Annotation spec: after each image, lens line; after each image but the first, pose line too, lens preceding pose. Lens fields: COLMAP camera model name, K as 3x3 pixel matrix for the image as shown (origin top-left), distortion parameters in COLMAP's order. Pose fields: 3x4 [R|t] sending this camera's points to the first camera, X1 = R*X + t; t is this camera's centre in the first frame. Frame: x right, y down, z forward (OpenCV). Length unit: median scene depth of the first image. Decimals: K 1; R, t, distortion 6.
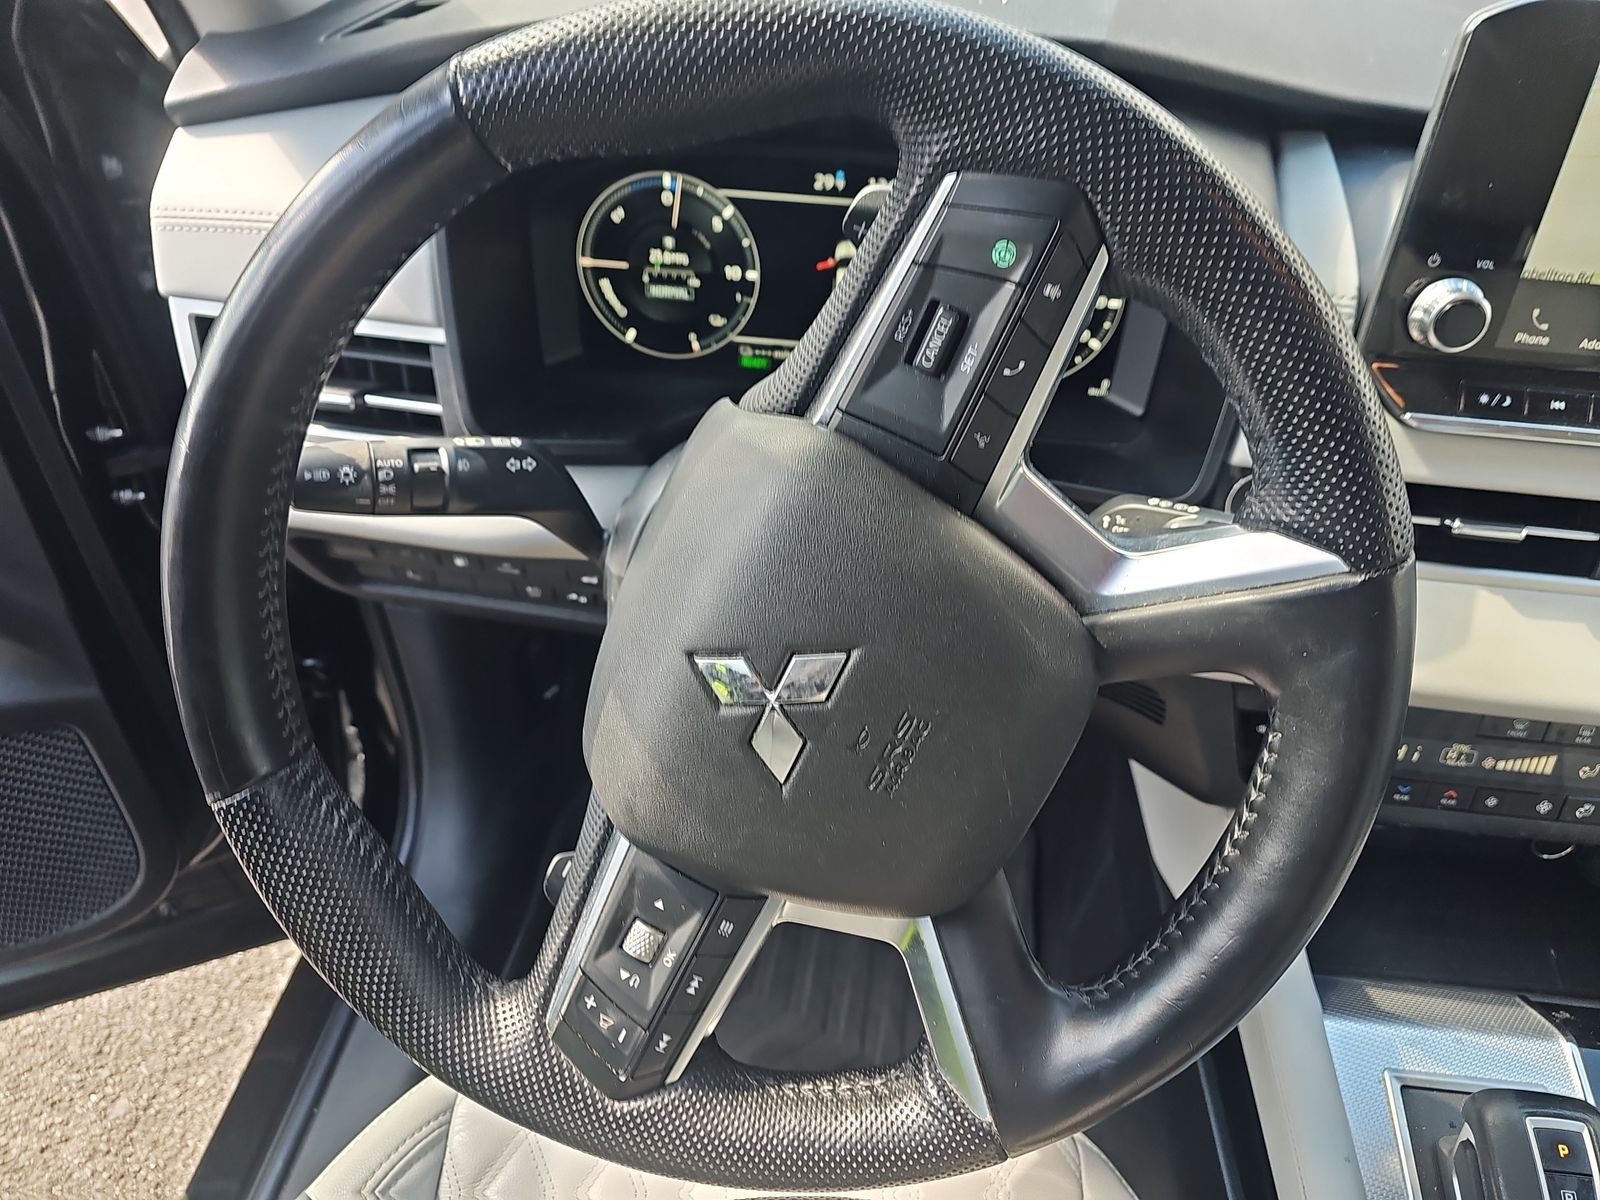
lens RADIAL K [[994.2, 0, 810.3], [0, 994.2, 603.7], [0, 0, 1]] dist [0.002250, -0.003850]
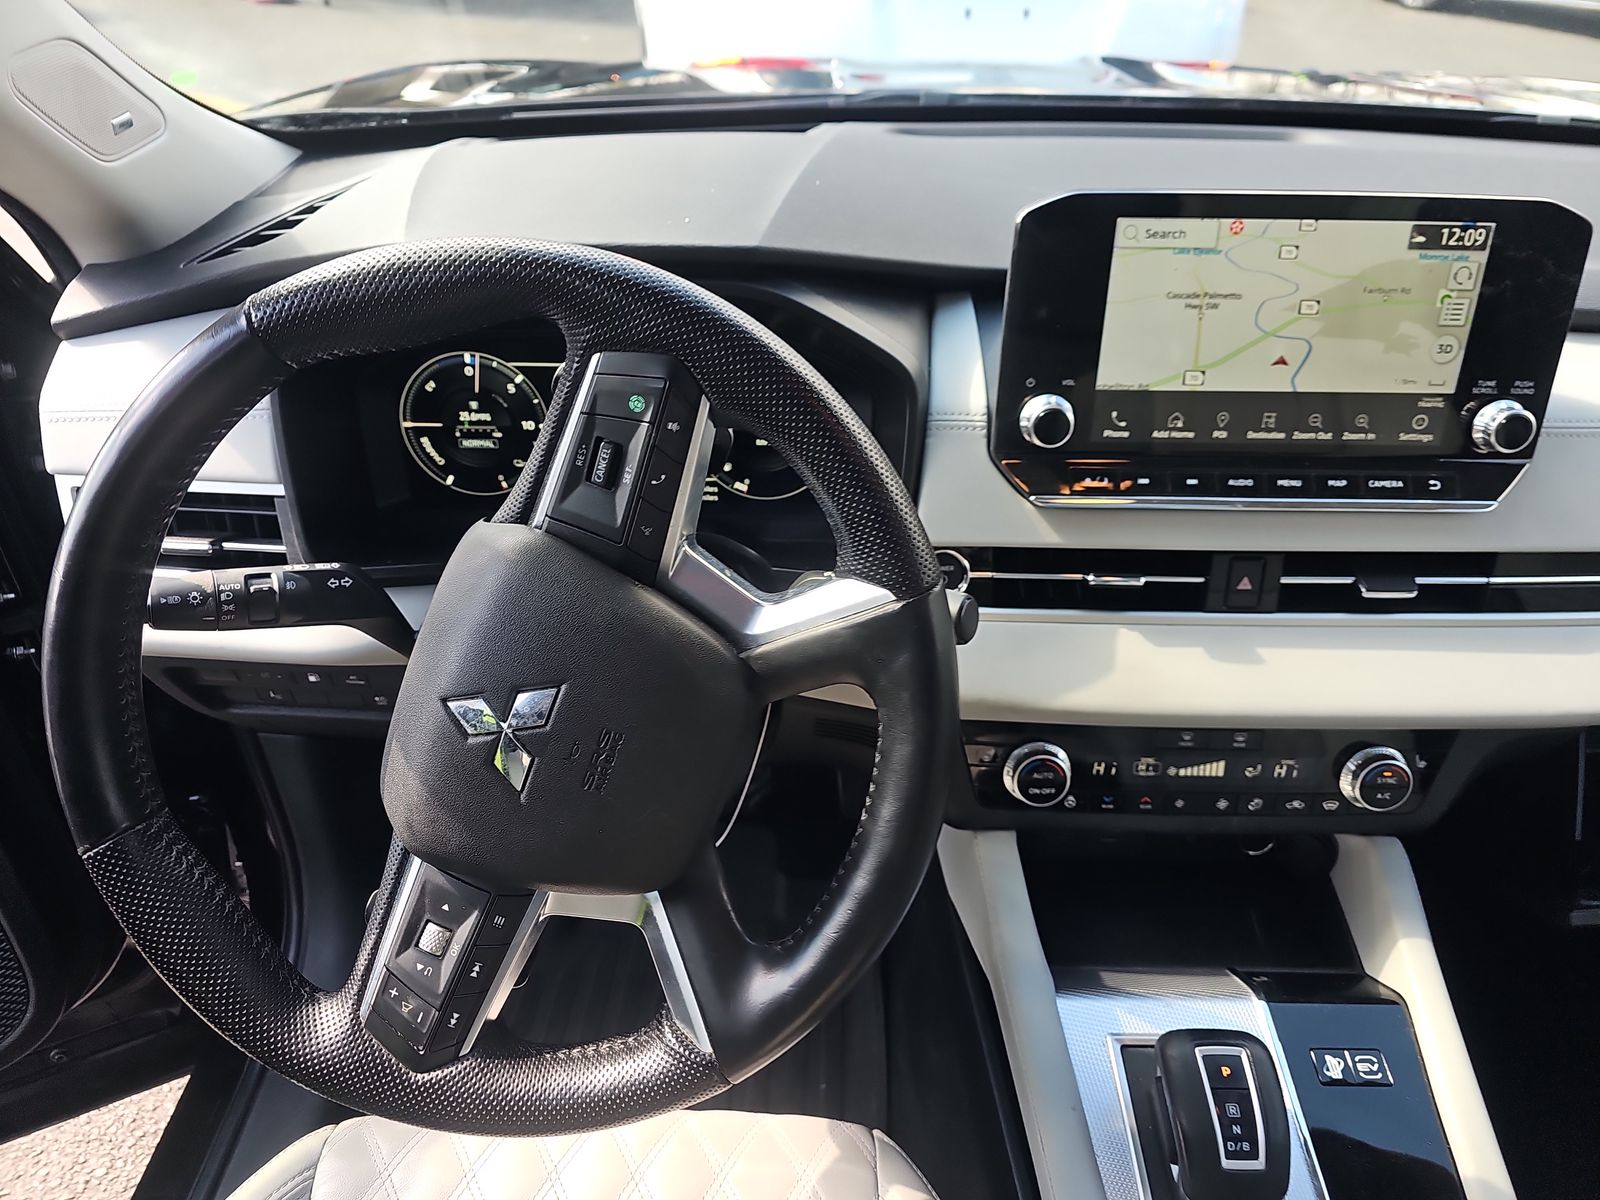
lens RADIAL K [[1009.8, 0, 797.4], [0, 1009.8, 619.2], [0, 0, 1]] dist [0.008959, -0.005398]
pose [[0.995548, -0.076867, 0.054546, 0.219098], [0.082847, 0.989611, -0.117501, 0.107229], [-0.044947, 0.121497, 0.991574, -0.305072]]
